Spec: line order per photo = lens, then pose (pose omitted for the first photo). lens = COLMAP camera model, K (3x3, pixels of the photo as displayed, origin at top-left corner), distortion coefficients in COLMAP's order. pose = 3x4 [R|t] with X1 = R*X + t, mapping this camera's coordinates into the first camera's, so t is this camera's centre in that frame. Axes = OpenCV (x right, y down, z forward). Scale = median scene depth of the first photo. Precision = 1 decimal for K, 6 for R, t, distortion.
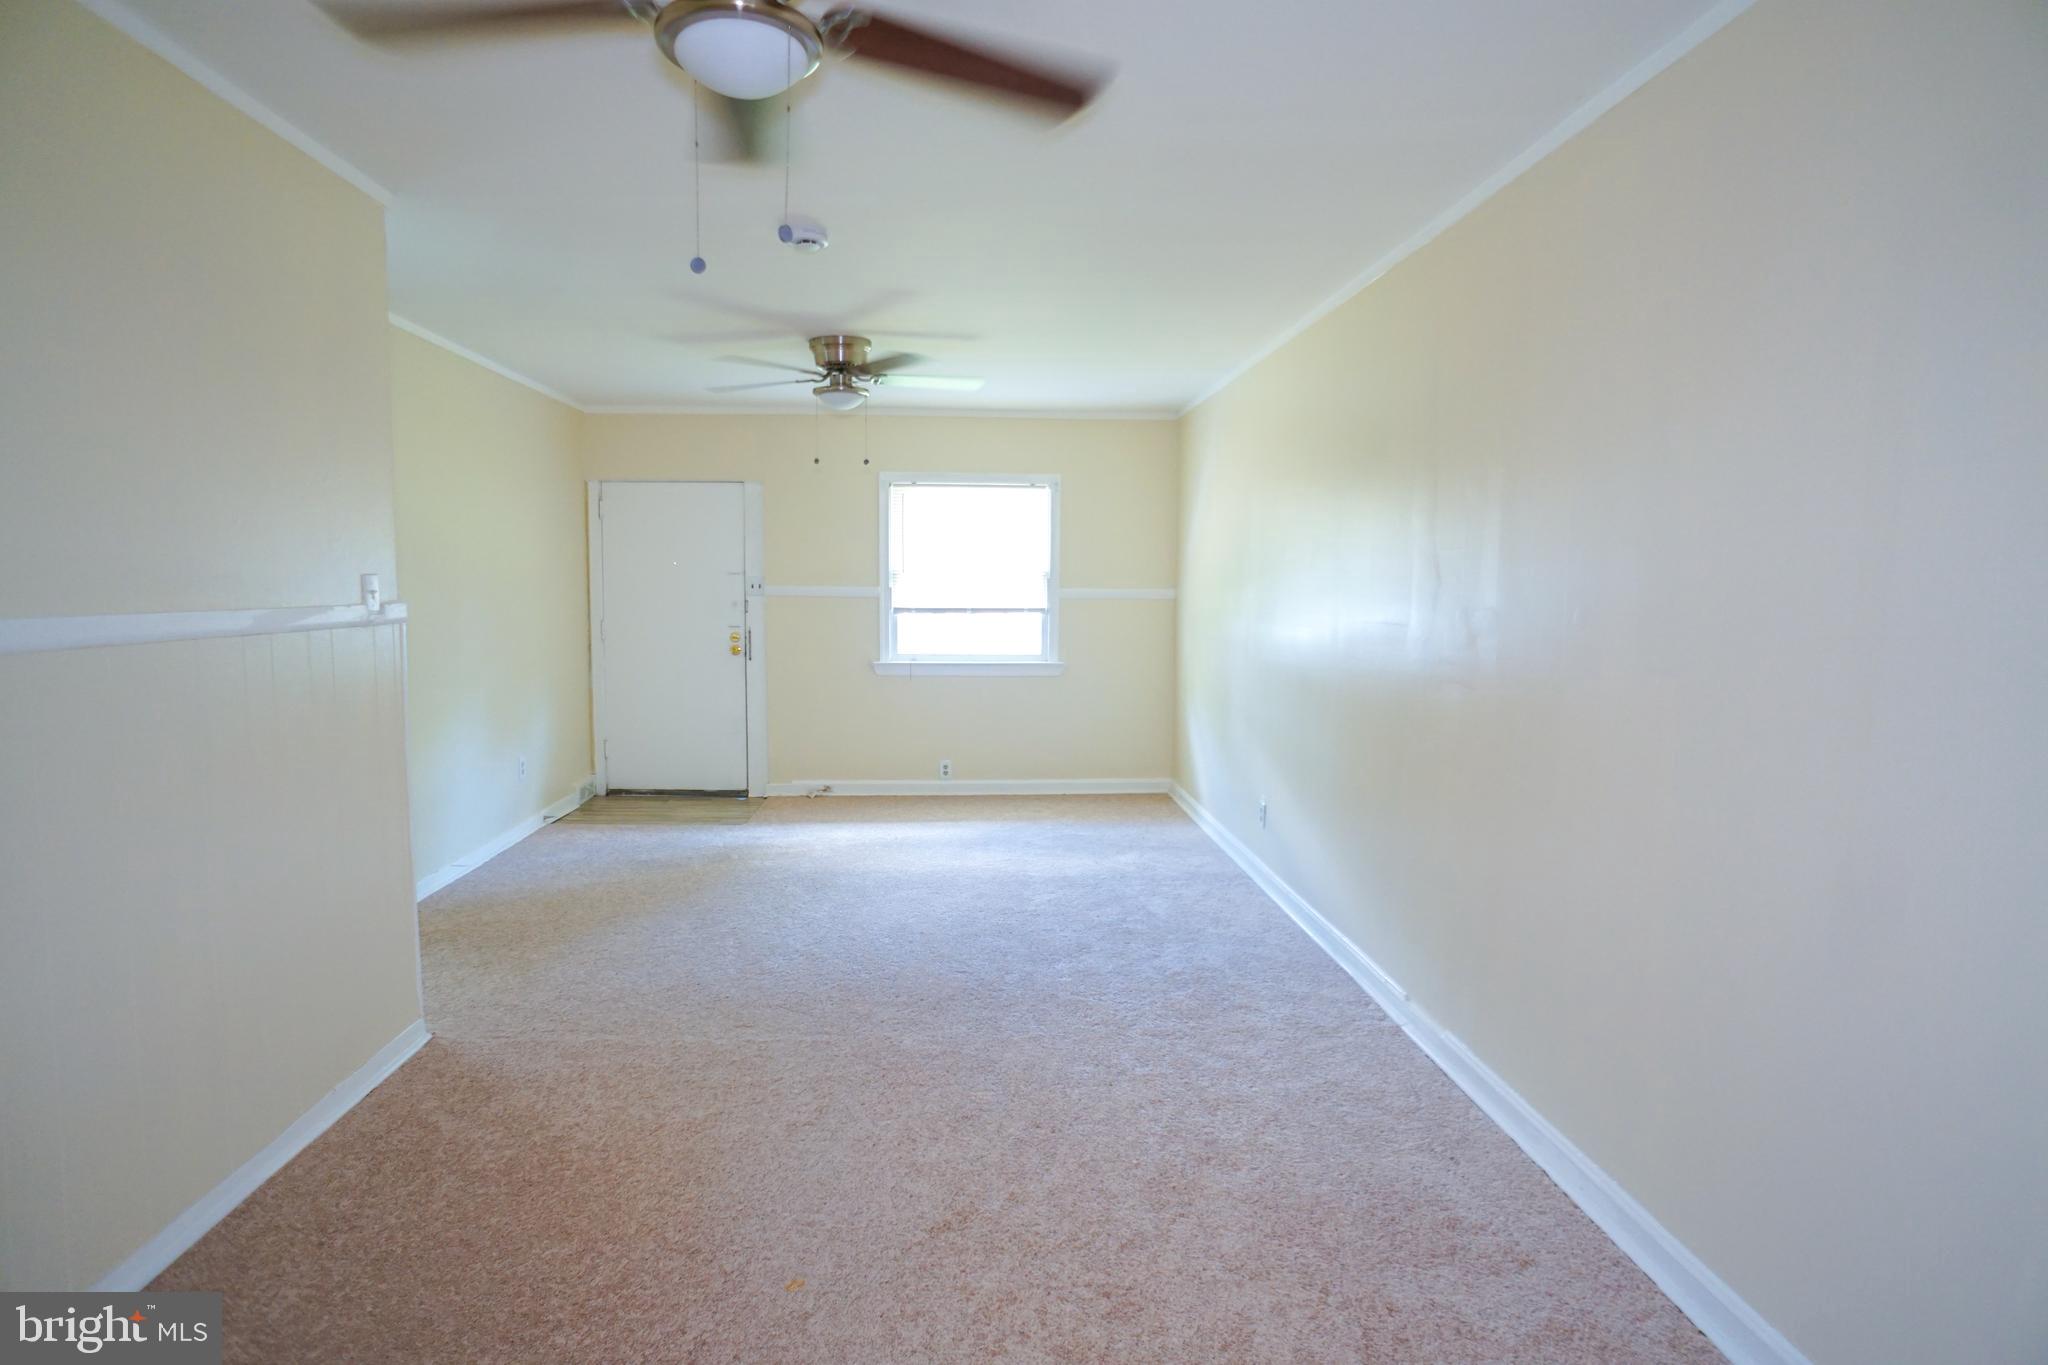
lens RADIAL K [[1077.9, 0, 1033.3], [0, 1077.9, 674.8], [0, 0, 1]] dist [-0.081542, 0.050364]
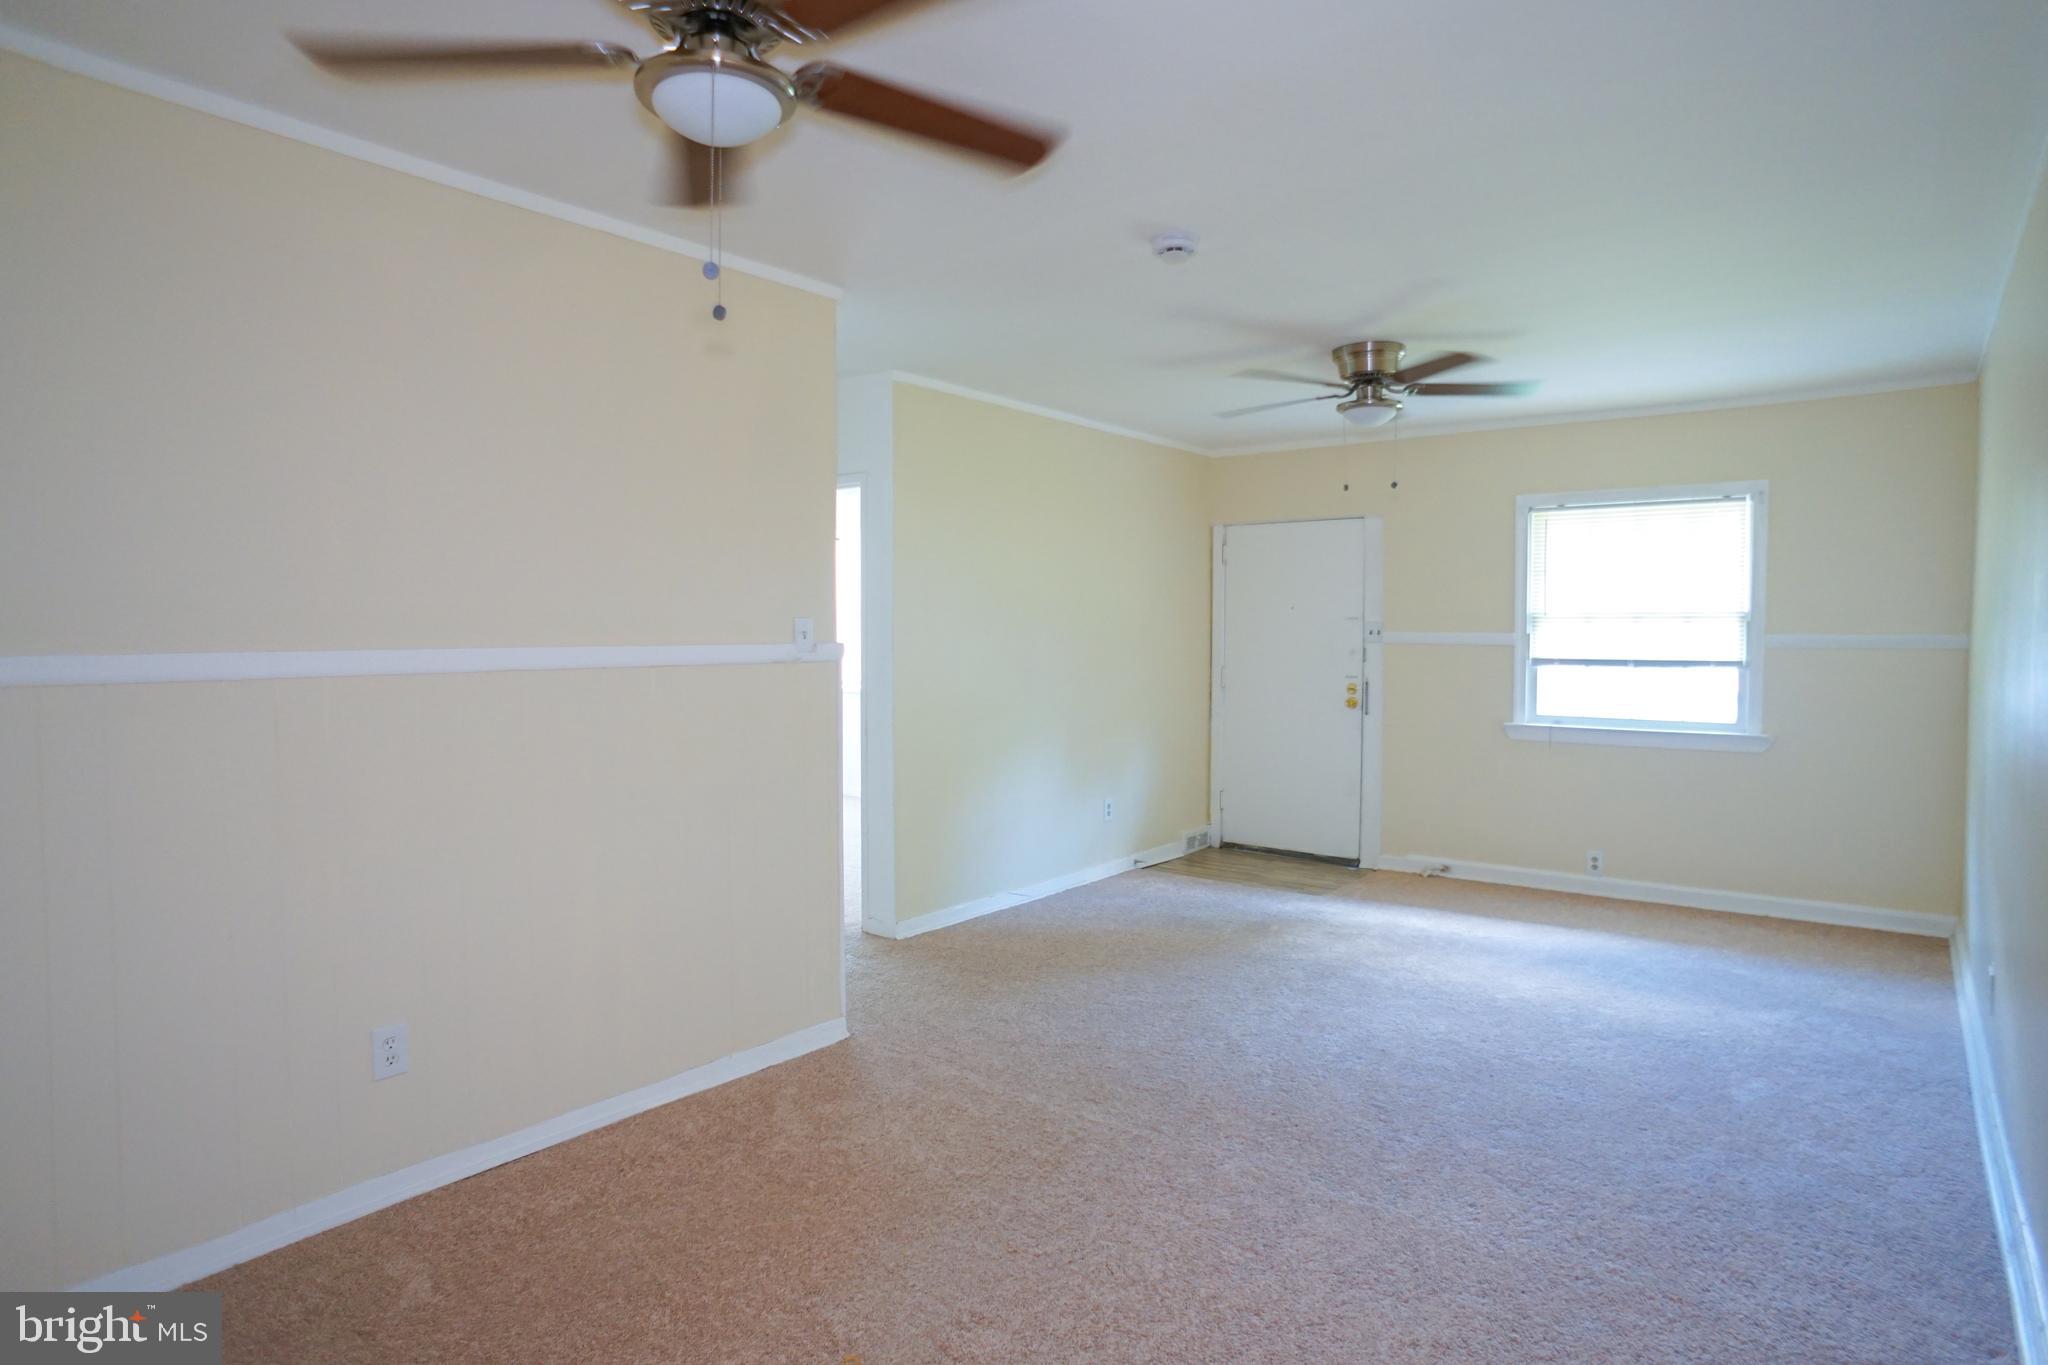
lens RADIAL K [[1153.9, 0, 1024.0], [0, 1153.9, 682.5], [0, 0, 1]] dist [-0.090702, 0.058886]
pose [[0.742282, 0.023155, -0.669687, 0.164867], [-0.051770, 0.998397, -0.022861, -0.003881], [0.668085, 0.051638, 0.742291, 0.097636]]
